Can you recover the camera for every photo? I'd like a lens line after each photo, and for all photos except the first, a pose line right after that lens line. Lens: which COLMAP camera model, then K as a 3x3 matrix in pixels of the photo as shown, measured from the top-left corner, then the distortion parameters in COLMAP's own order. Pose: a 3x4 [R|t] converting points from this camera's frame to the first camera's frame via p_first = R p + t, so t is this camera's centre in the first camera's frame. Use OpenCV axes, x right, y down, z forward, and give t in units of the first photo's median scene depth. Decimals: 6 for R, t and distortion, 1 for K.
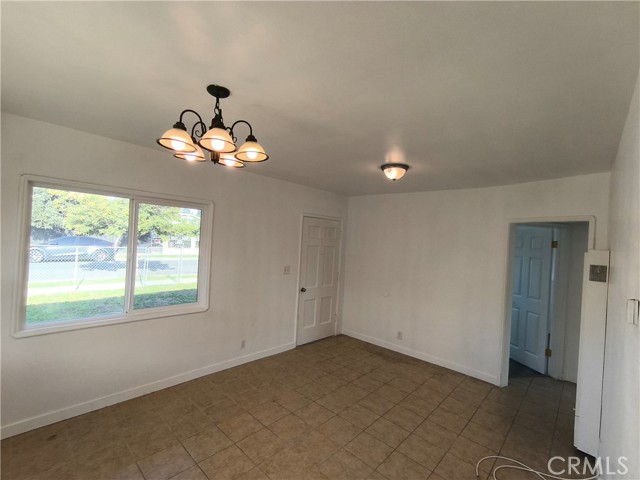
lens RADIAL K [[291.3, 0, 315.4], [0, 291.3, 240.2], [0, 0, 1]] dist [-0.009330, 0.006894]
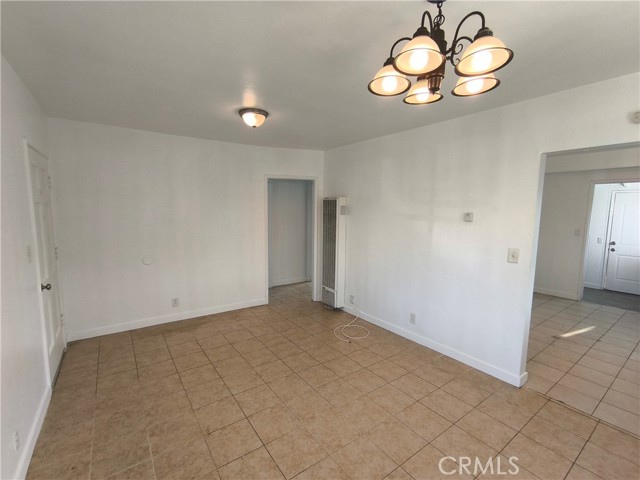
lens RADIAL K [[291.3, 0, 323.1], [0, 291.3, 240.1], [0, 0, 1]] dist [-0.009330, 0.006894]
pose [[0.177895, -0.158649, 0.971177, -0.571937], [-0.009576, 0.986593, 0.162921, -0.003618], [-0.984003, -0.038282, 0.173990, 0.534320]]
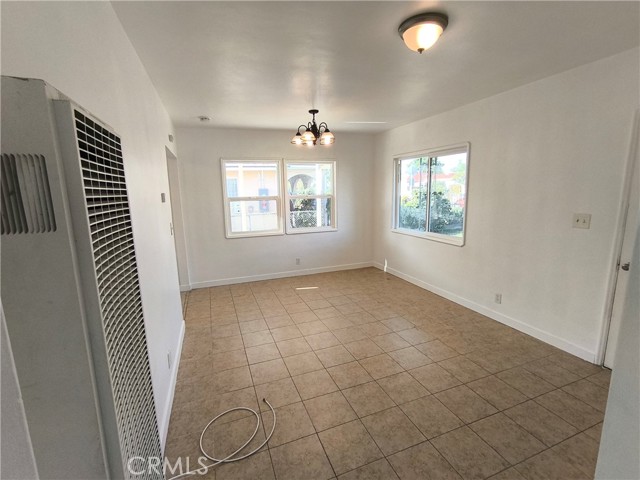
lens RADIAL K [[291.3, 0, 317.0], [0, 291.3, 237.6], [0, 0, 1]] dist [-0.009330, 0.006894]
pose [[-0.446776, 0.100090, -0.889029, 0.799141], [0.003914, 0.993931, 0.109933, 0.084748], [0.894637, 0.045636, -0.444456, 0.956368]]
